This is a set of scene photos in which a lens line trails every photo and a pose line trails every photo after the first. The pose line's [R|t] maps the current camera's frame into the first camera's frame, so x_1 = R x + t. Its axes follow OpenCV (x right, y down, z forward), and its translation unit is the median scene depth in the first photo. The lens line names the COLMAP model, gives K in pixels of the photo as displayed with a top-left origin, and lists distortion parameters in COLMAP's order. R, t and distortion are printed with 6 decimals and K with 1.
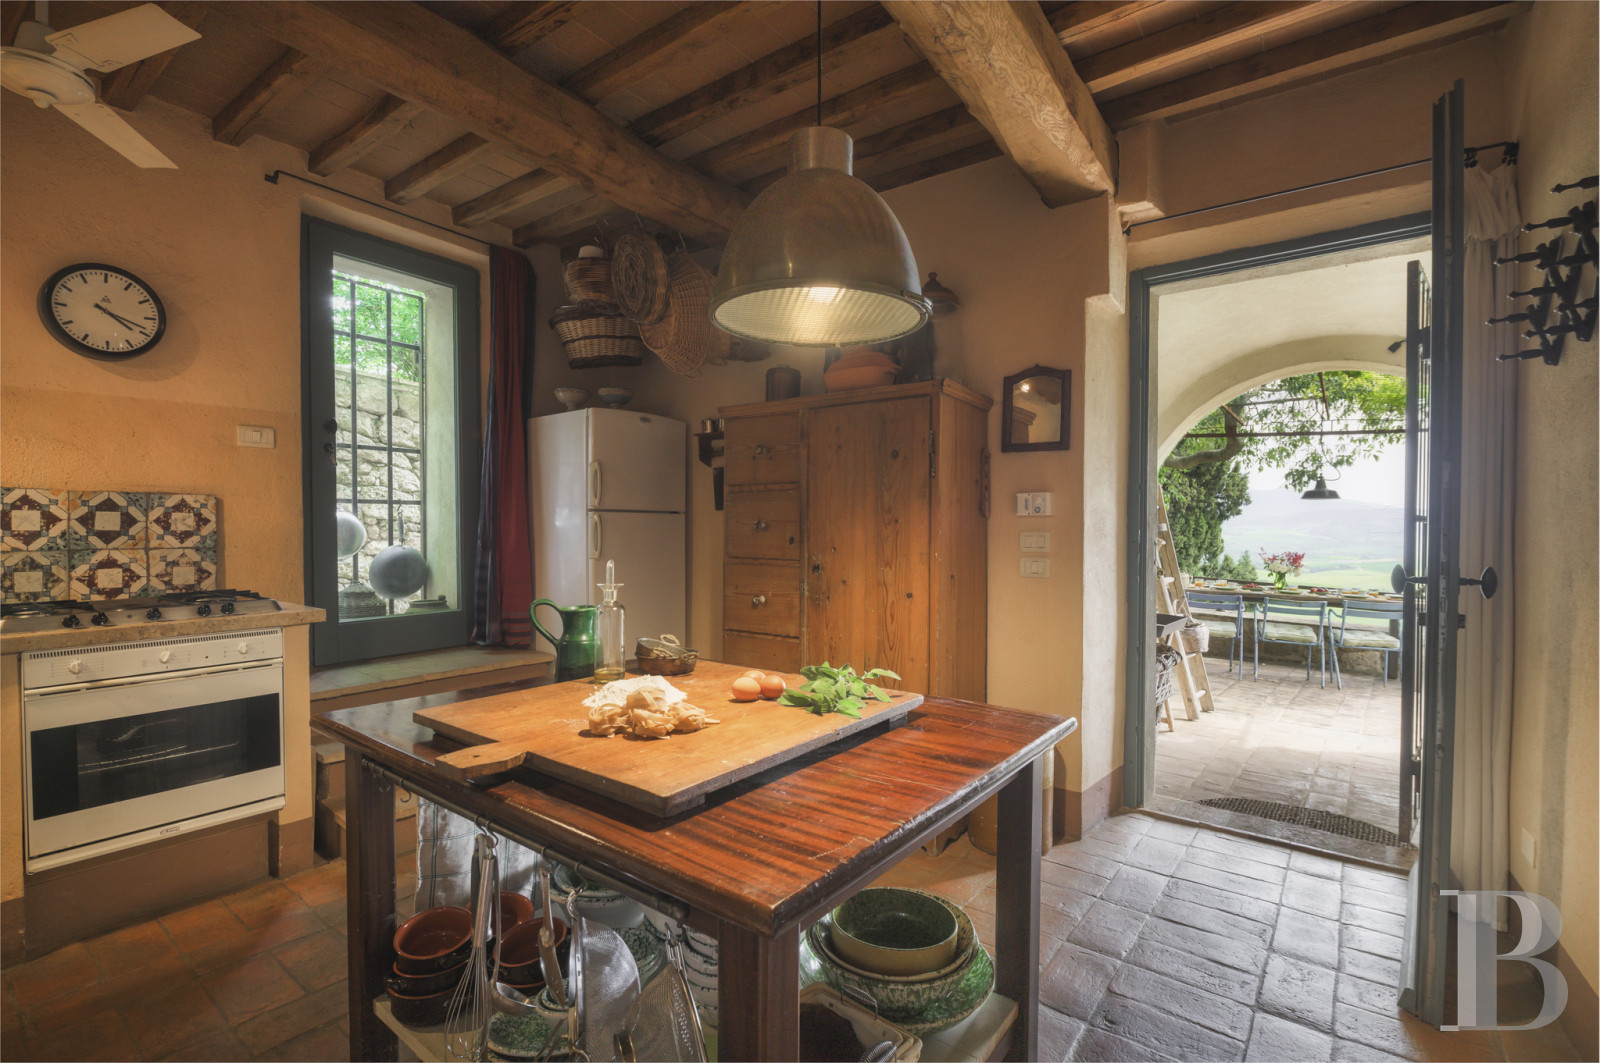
lens RADIAL K [[740.1, 0, 755.8], [0, 740.1, 525.1], [0, 0, 1]] dist [-0.024223, -0.000164]
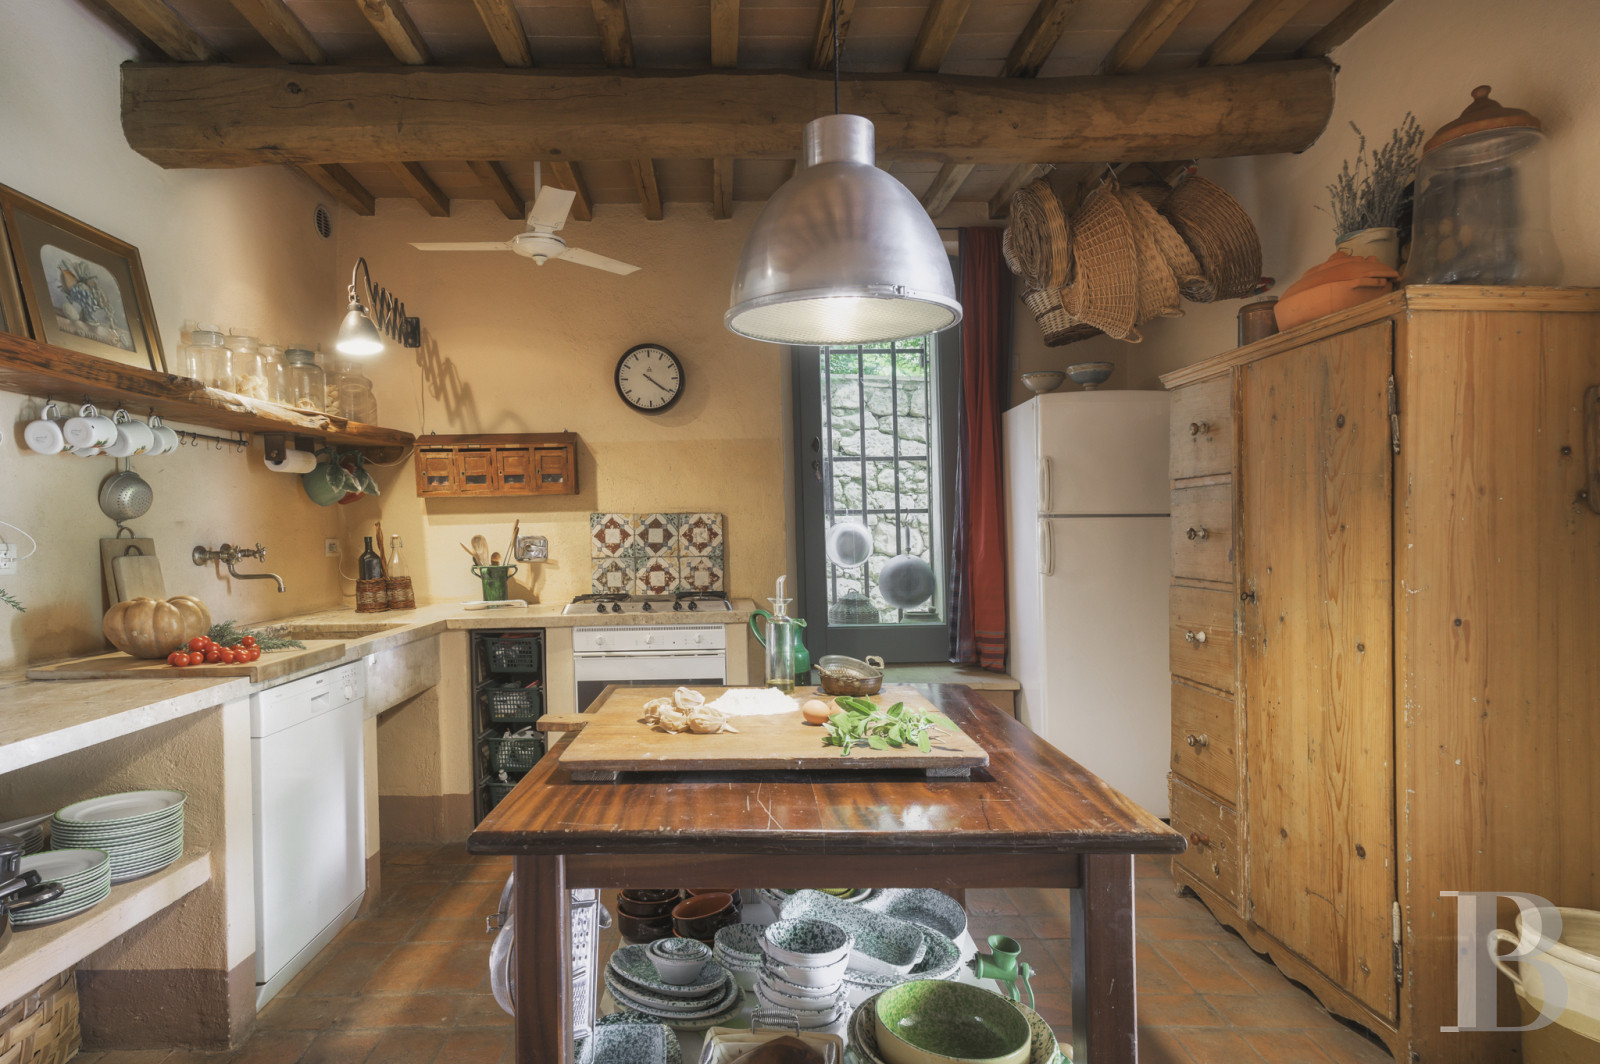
lens RADIAL K [[982.5, 0, 800.0], [0, 982.5, 532.0], [0, 0, 1]] dist [0.002790, 0.000252]
pose [[0.581517, -0.006585, -0.813508, 0.607744], [0.016171, 0.999863, 0.003466, -0.011988], [0.813374, -0.015171, 0.581544, 0.139781]]
